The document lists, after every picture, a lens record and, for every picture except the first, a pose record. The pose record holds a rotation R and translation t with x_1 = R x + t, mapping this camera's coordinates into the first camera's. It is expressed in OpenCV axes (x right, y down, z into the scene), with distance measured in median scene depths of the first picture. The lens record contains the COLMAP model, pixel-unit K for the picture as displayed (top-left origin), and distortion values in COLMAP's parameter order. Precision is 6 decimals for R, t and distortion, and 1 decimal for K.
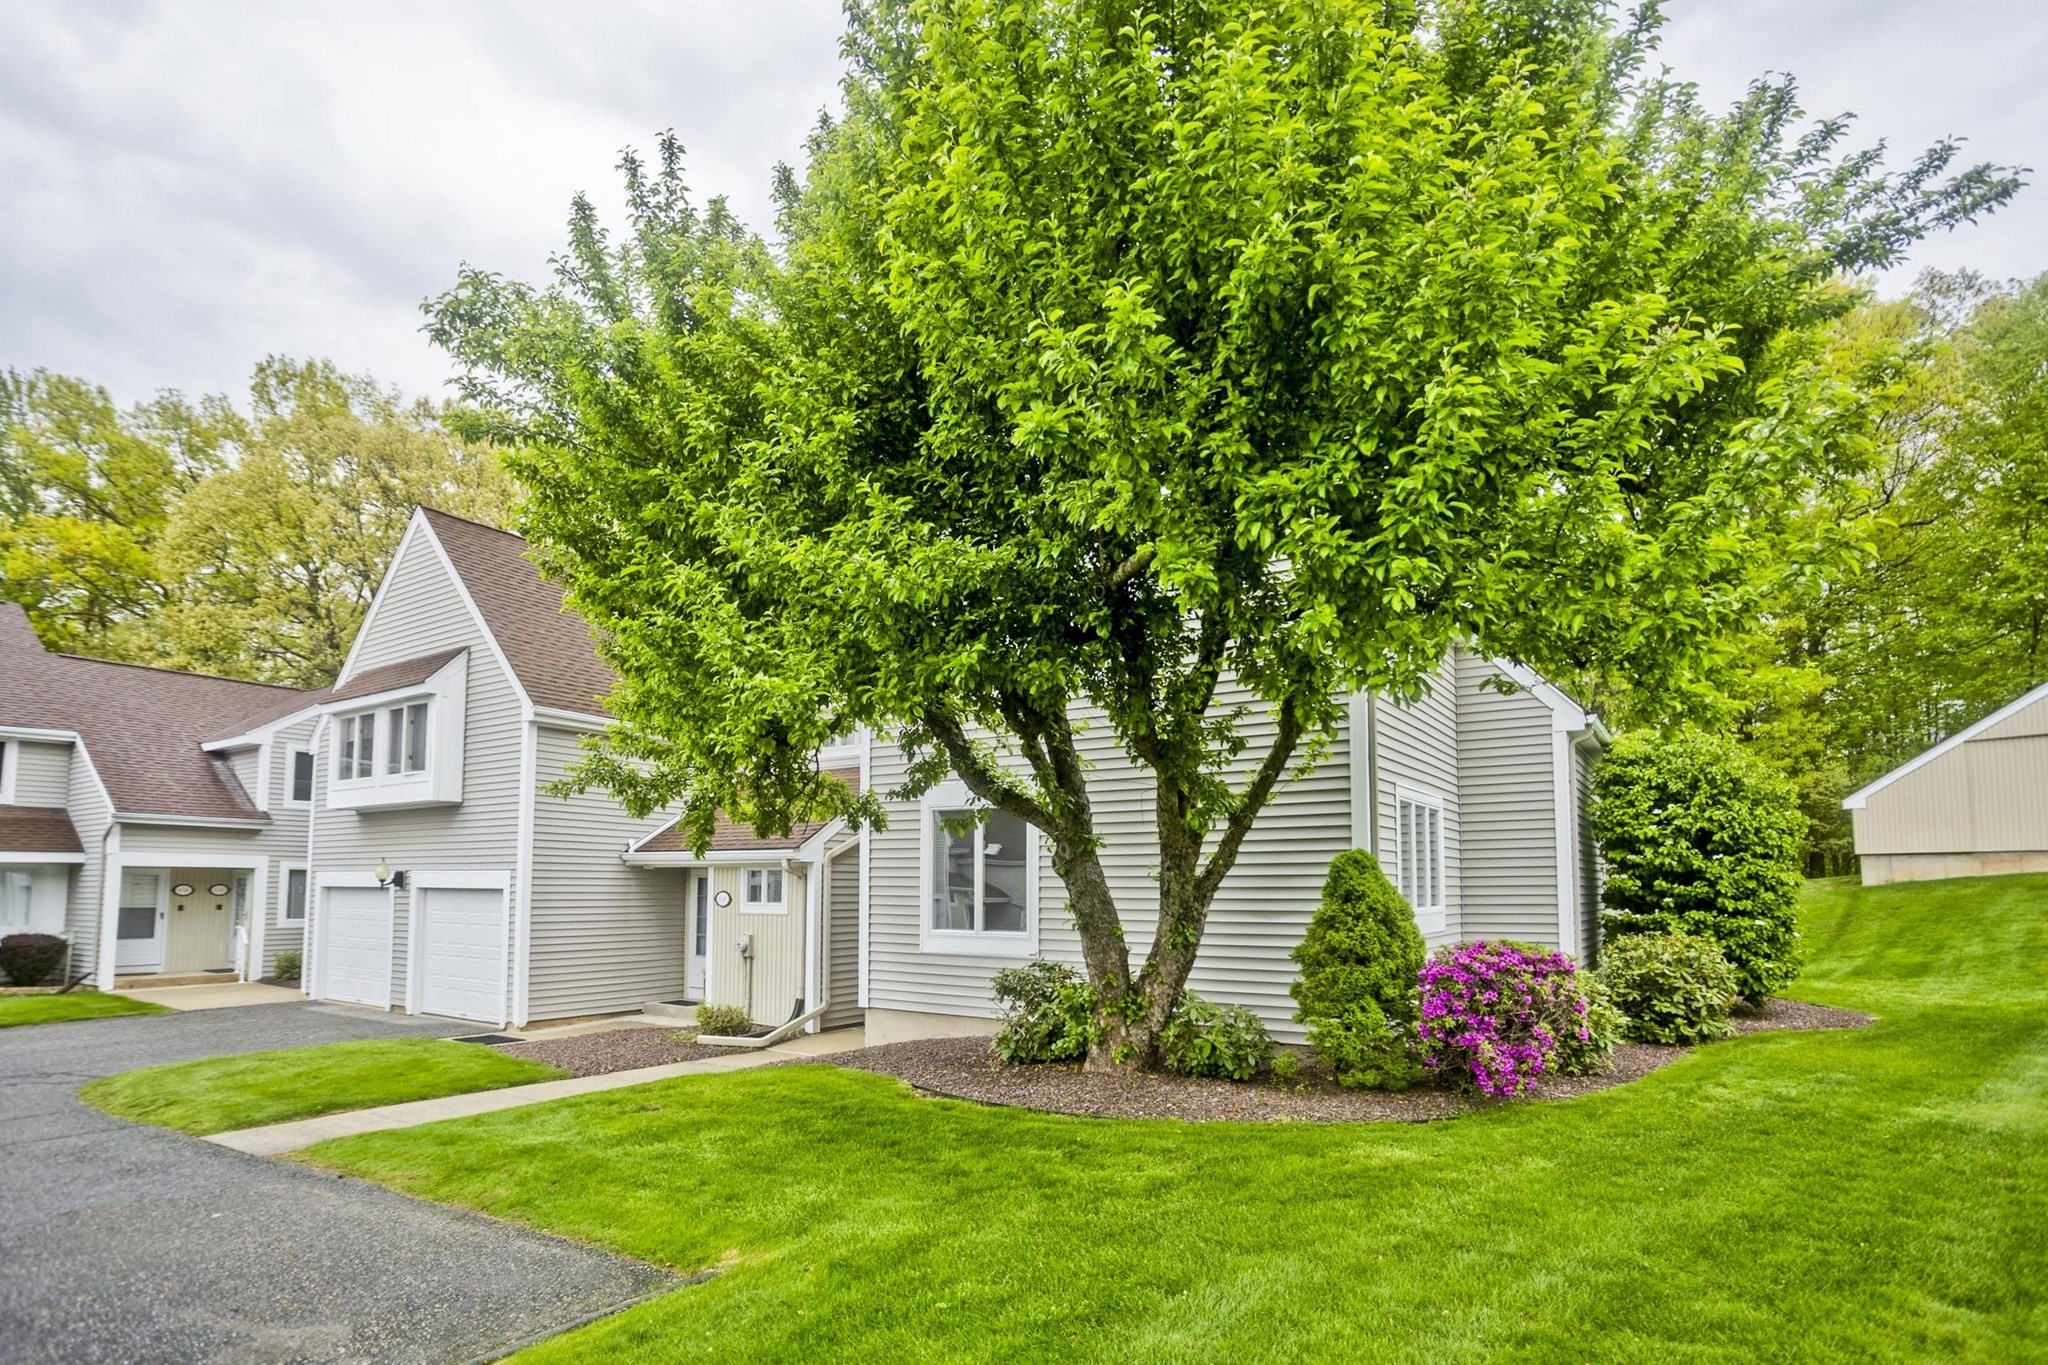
lens RADIAL K [[980.3, 0, 1042.9], [0, 980.3, 675.9], [0, 0, 1]] dist [-0.049546, 0.028567]
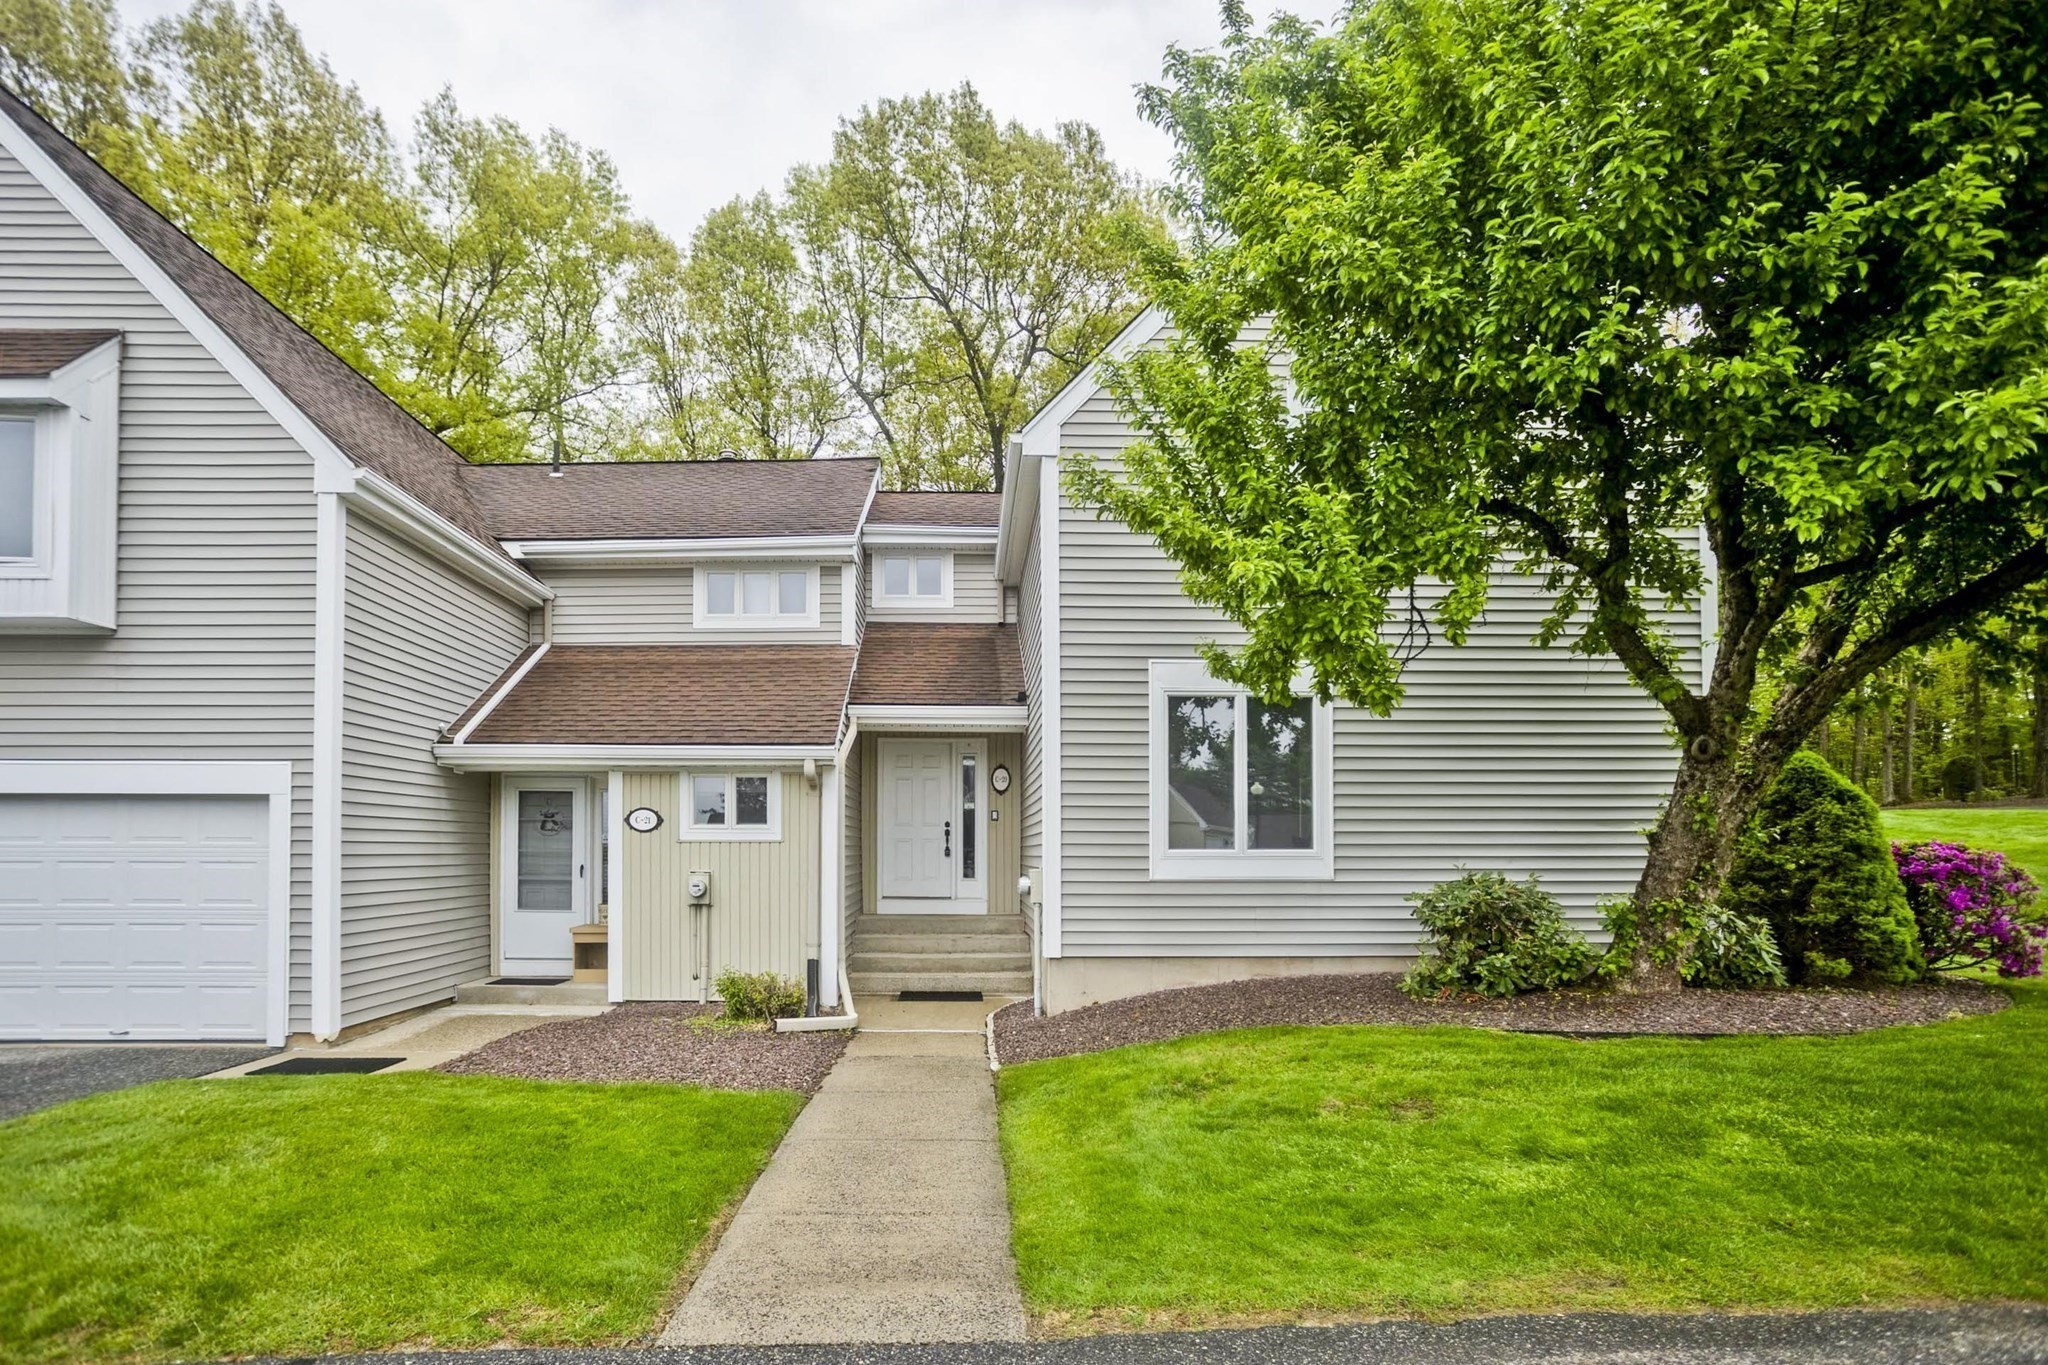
lens RADIAL K [[980.3, 0, 1024.5], [0, 980.3, 694.7], [0, 0, 1]] dist [-0.049546, 0.028567]
pose [[0.827229, 0.086788, 0.555121, -0.511480], [-0.120171, 0.992465, 0.023914, 0.100794], [-0.548863, -0.086492, 0.831425, 0.322081]]
